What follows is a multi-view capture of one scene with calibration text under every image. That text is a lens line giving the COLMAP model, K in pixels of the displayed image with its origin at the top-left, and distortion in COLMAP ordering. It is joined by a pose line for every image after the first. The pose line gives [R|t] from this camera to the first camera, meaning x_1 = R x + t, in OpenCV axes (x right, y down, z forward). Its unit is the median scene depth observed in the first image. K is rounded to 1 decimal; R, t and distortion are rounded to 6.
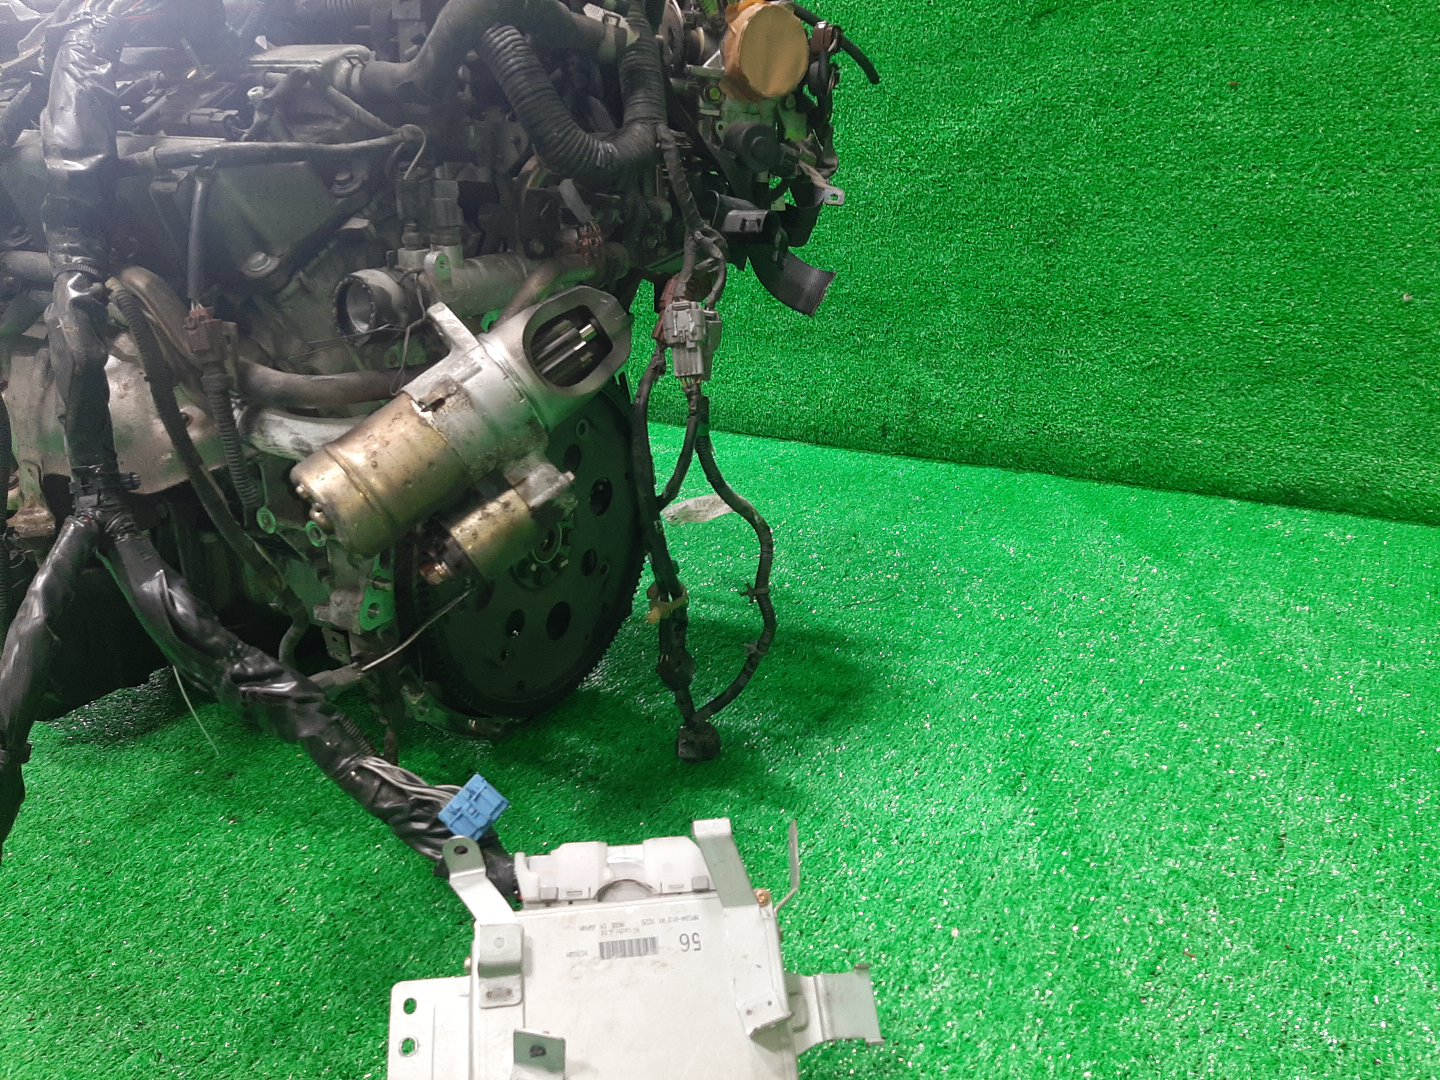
lens RADIAL K [[1090.3, 0, 716.0], [0, 1090.3, 539.2], [0, 0, 1]] dist [0.035610, -0.080191]
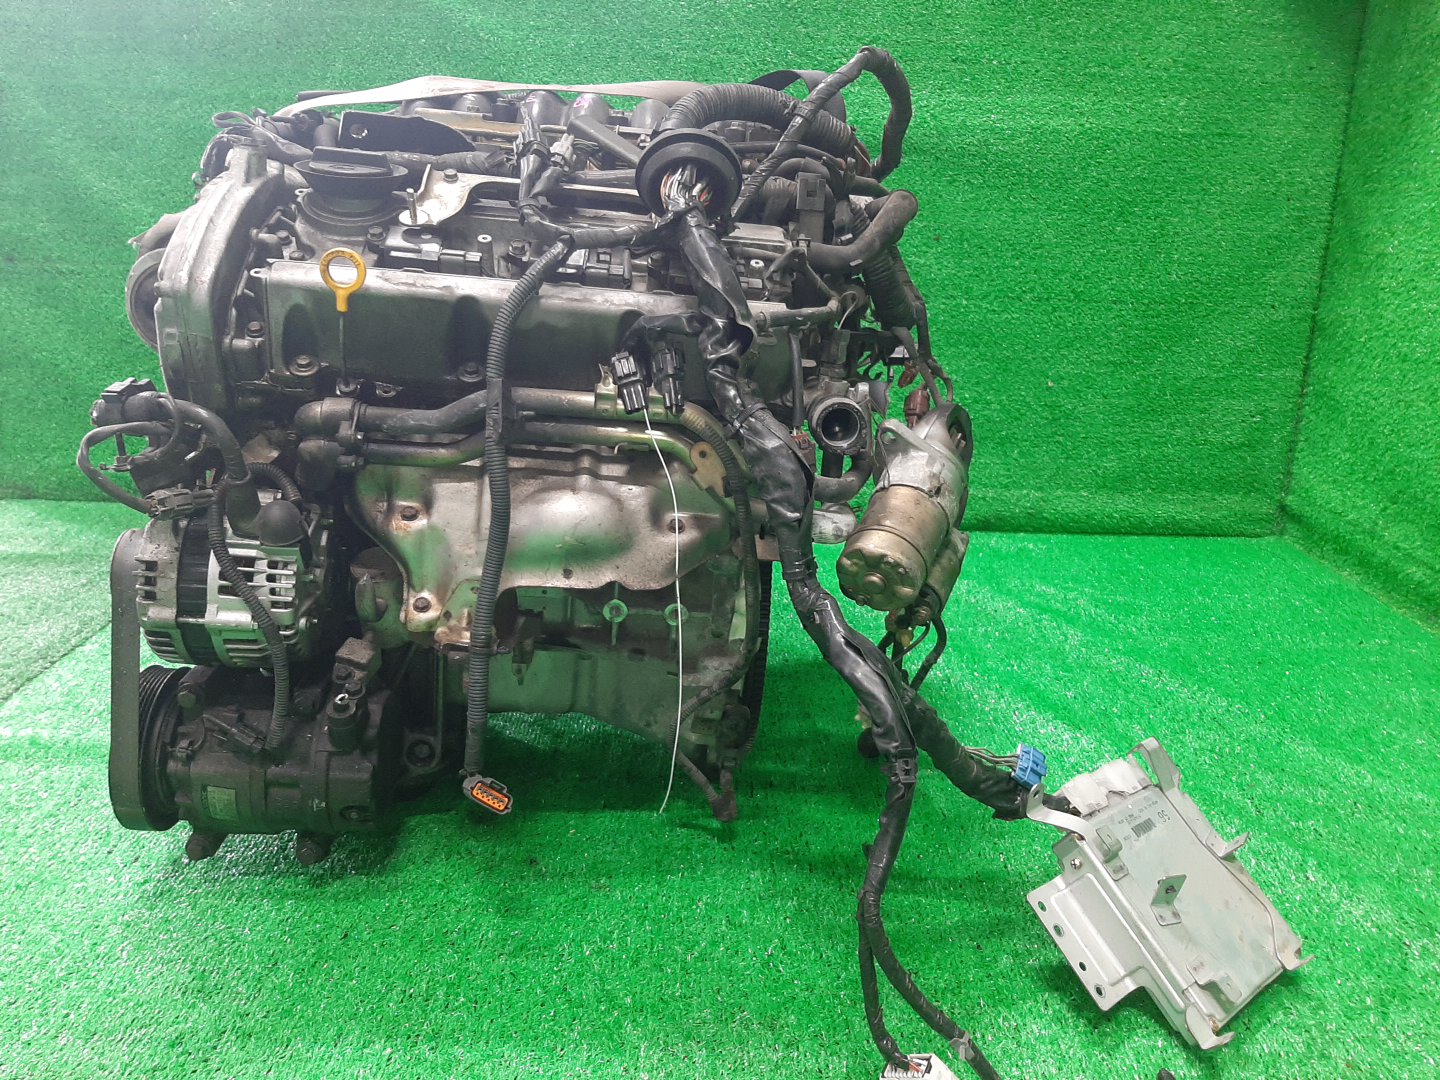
lens RADIAL K [[1082.7, 0, 717.4], [0, 1082.7, 538.8], [0, 0, 1]] dist [0.048431, -0.096302]
pose [[0.843585, -0.097524, 0.528066, -0.556779], [0.132772, 0.990718, -0.029136, -0.028051], [-0.520323, 0.094692, 0.848703, -0.010417]]
